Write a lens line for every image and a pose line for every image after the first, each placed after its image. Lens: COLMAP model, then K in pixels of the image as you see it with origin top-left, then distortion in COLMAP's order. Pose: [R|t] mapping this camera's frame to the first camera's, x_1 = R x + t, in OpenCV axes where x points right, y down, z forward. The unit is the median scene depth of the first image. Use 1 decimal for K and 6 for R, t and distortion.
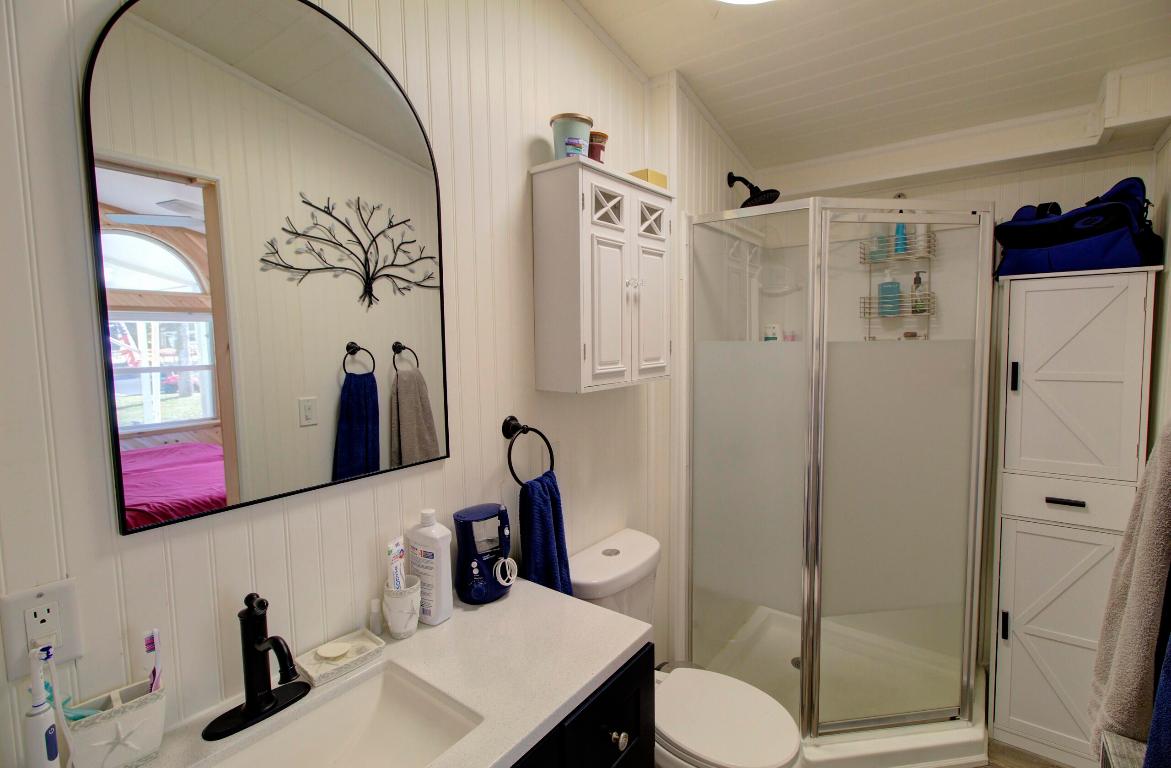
lens RADIAL K [[530.3, 0, 592.6], [0, 530.3, 379.4], [0, 0, 1]] dist [-0.002910, 0.000017]
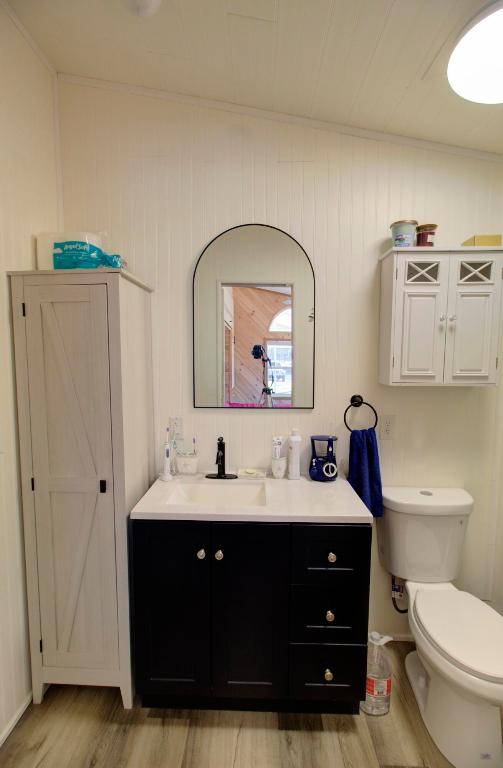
lens RADIAL K [[347.8, 0, 251.5], [0, 347.8, 384.0], [0, 0, 1]] dist [-0.002910, 0.000017]
pose [[0.603781, 0.082575, -0.792862, 0.590265], [-0.081702, 0.995793, 0.041492, 0.010144], [0.792953, 0.039726, 0.607987, -0.036373]]
